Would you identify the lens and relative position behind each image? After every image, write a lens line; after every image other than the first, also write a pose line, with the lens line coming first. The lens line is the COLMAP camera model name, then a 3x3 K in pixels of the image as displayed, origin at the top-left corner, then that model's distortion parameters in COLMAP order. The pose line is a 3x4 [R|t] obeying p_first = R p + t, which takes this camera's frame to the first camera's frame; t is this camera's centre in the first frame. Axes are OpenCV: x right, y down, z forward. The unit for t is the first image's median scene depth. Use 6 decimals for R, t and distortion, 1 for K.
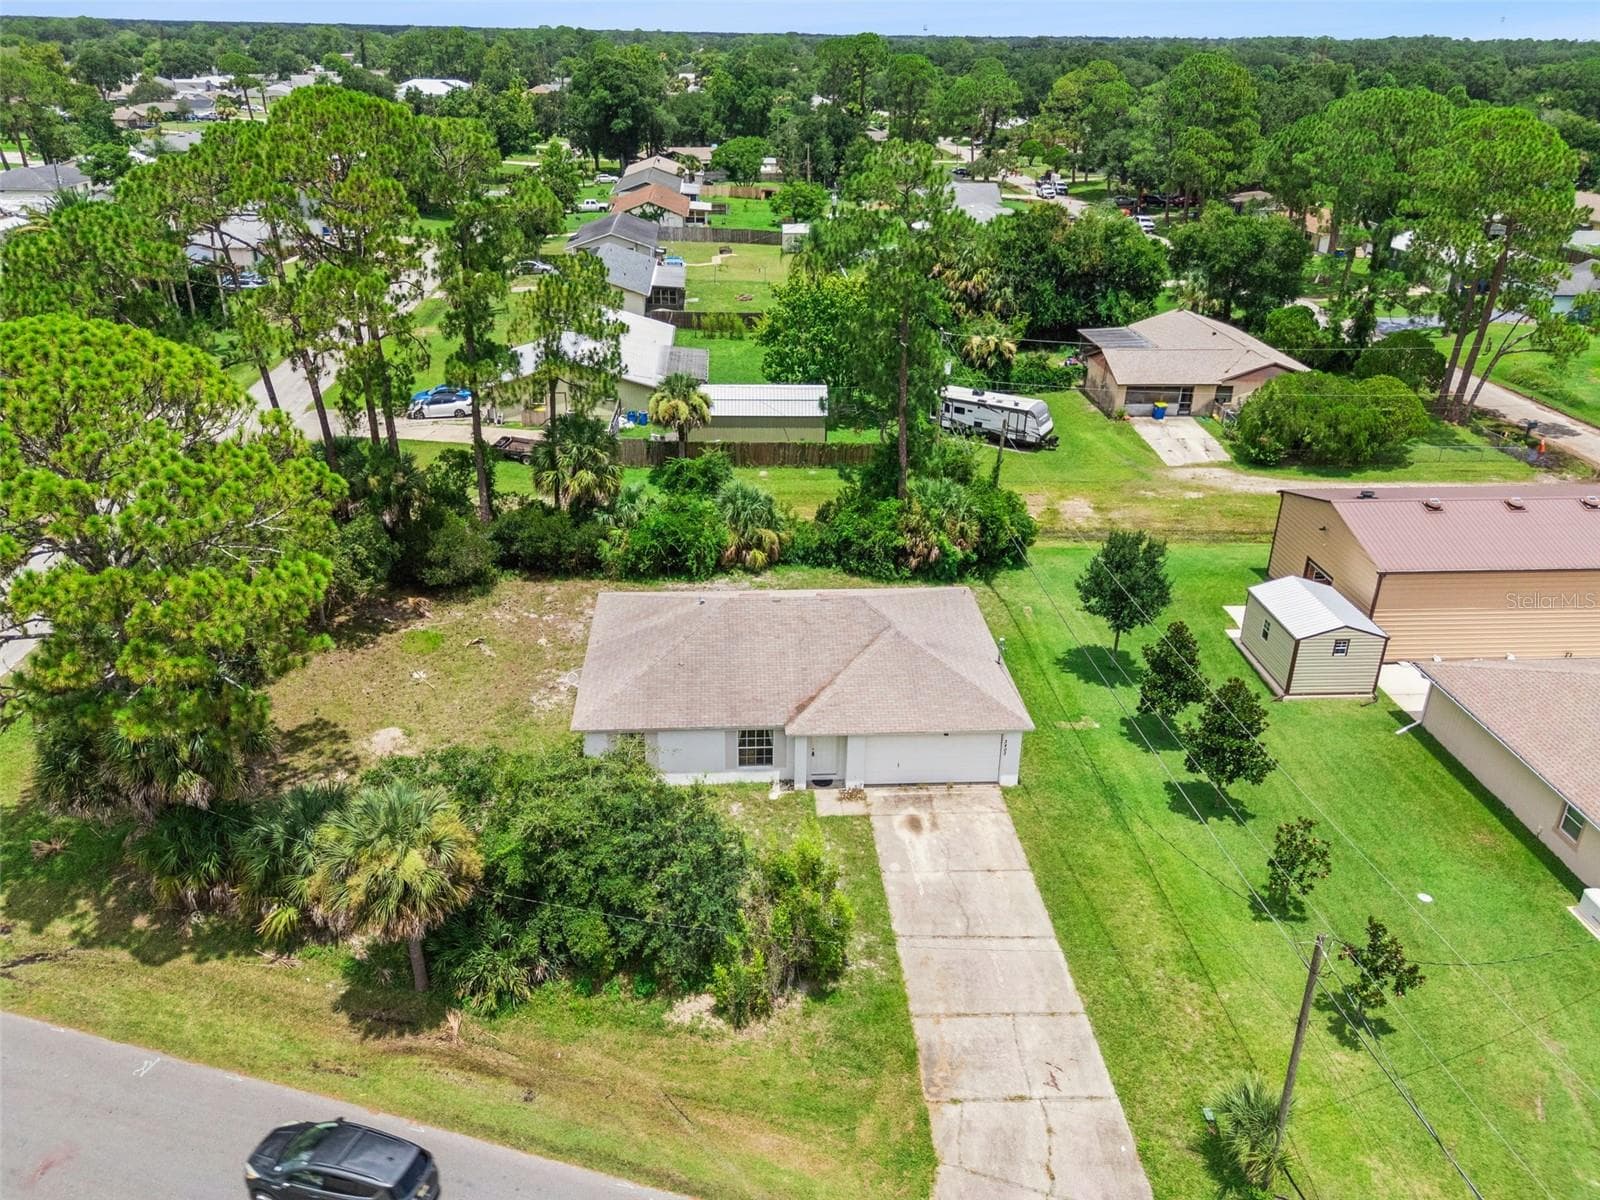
lens RADIAL K [[1182.9, 0, 797.7], [0, 1182.9, 595.9], [0, 0, 1]] dist [0.067504, -0.061842]
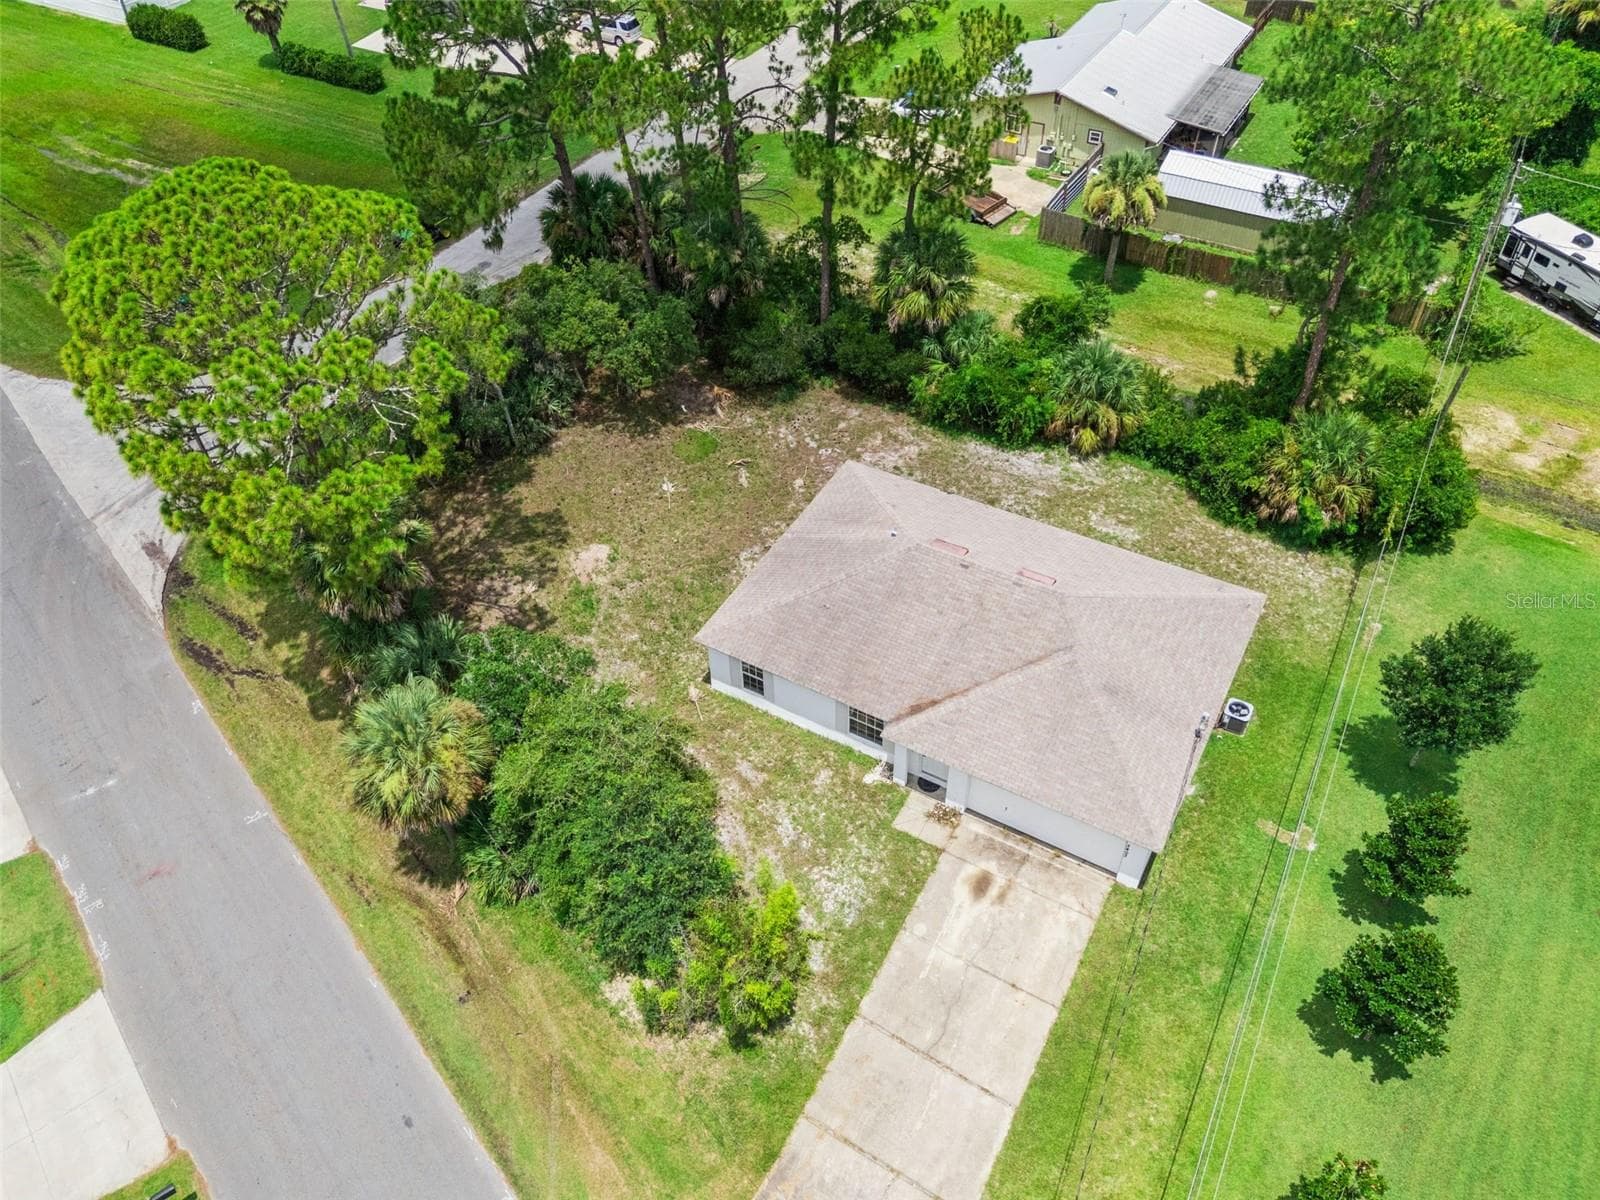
lens RADIAL K [[1182.9, 0, 797.7], [0, 1182.9, 595.9], [0, 0, 1]] dist [0.067504, -0.061842]
pose [[0.834015, 0.364730, -0.413994, 0.235754], [-0.208132, 0.902881, 0.376147, -0.264494], [0.510980, -0.227547, 0.828928, 0.214248]]
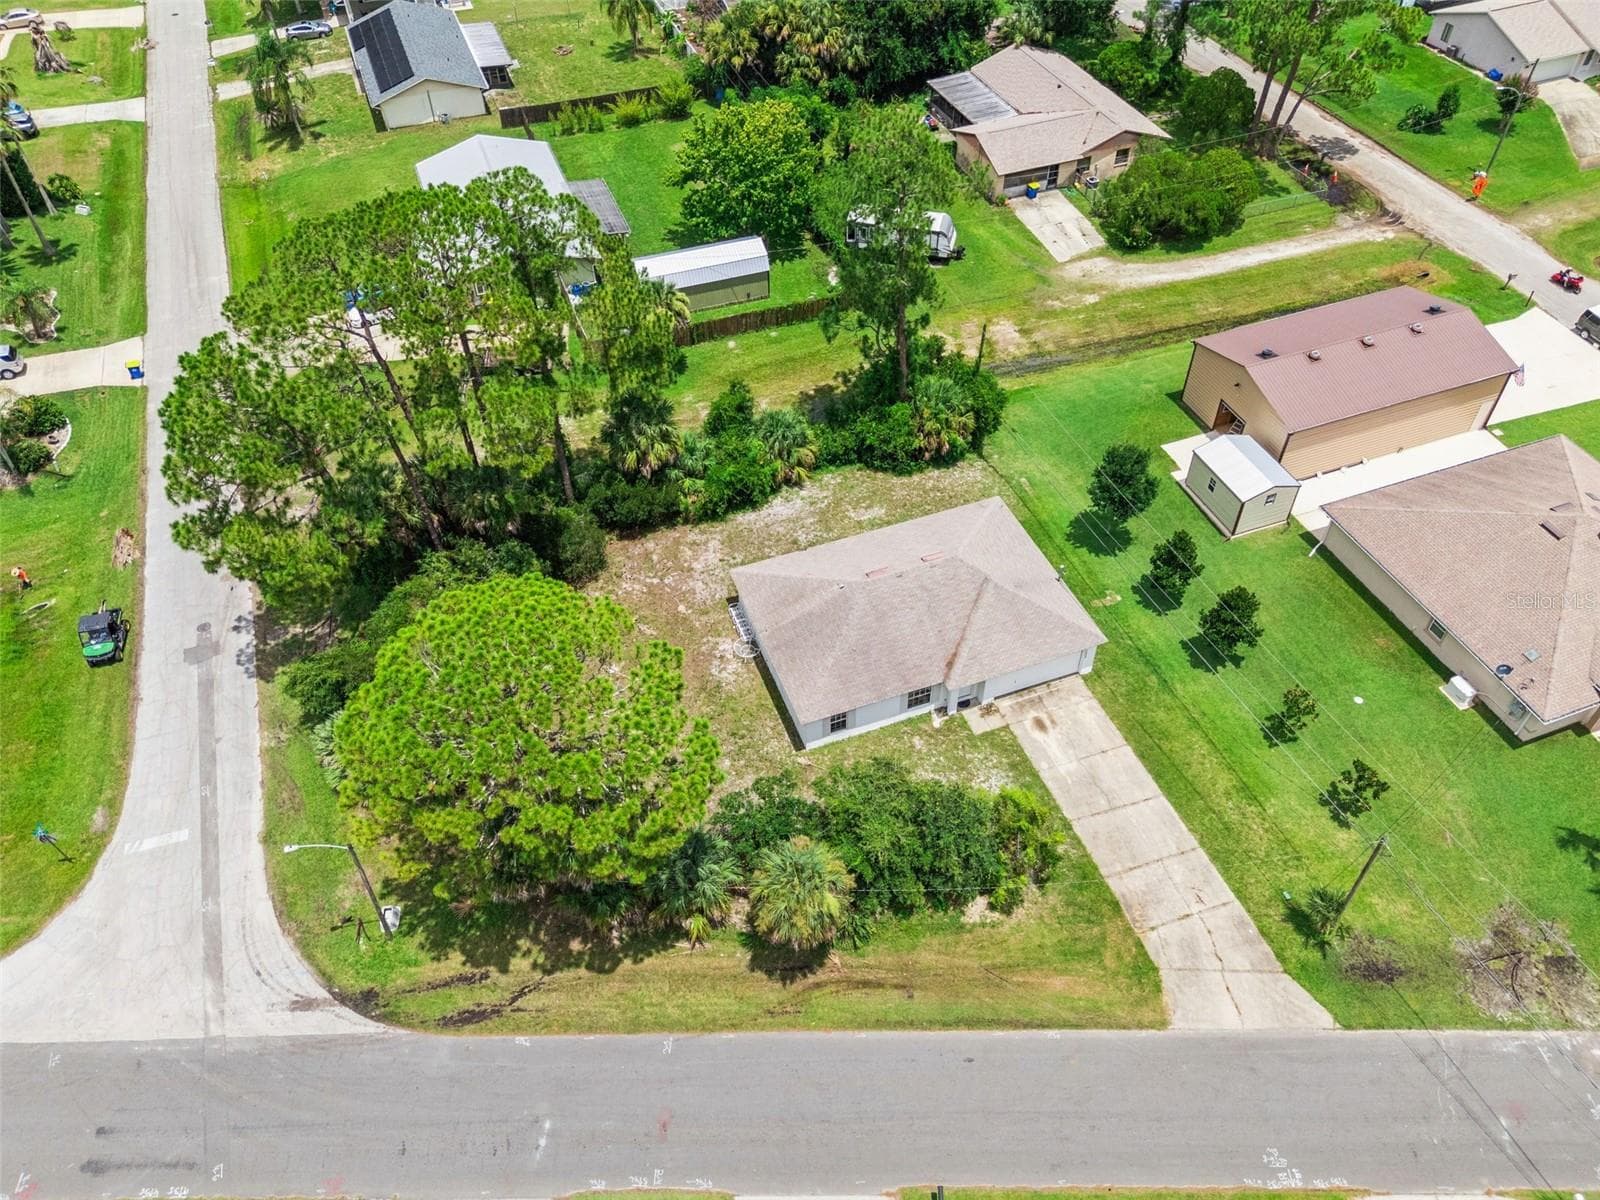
lens RADIAL K [[1182.9, 0, 797.7], [0, 1182.9, 595.9], [0, 0, 1]] dist [0.067504, -0.061842]
pose [[0.957477, -0.228084, 0.176679, -0.351637], [0.150219, 0.916947, 0.369652, -0.461776], [-0.246317, -0.327393, 0.912218, -0.172137]]
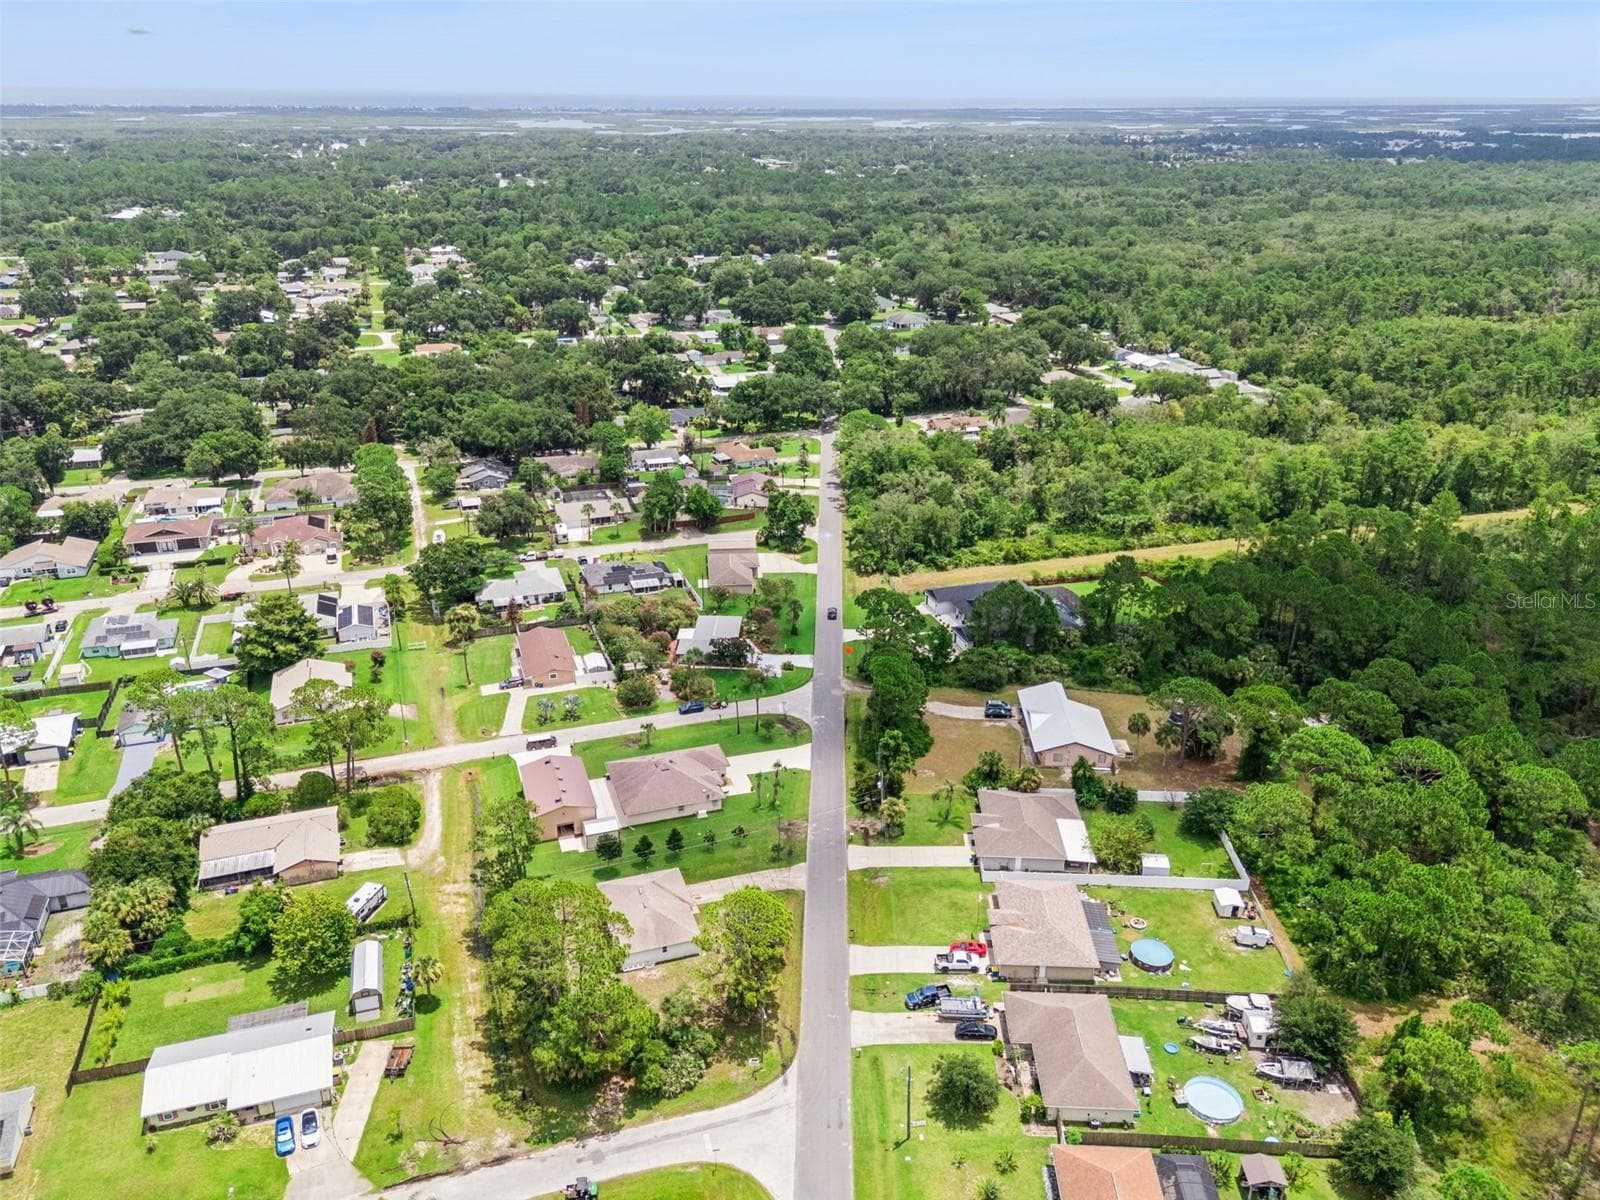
lens RADIAL K [[1182.9, 0, 797.7], [0, 1182.9, 595.9], [0, 0, 1]] dist [0.067504, -0.061842]
pose [[-0.254355, -0.388672, 0.885572, -2.818911], [0.405082, 0.788675, 0.462493, -2.094516], [-0.878187, 0.476367, -0.043160, 0.322387]]
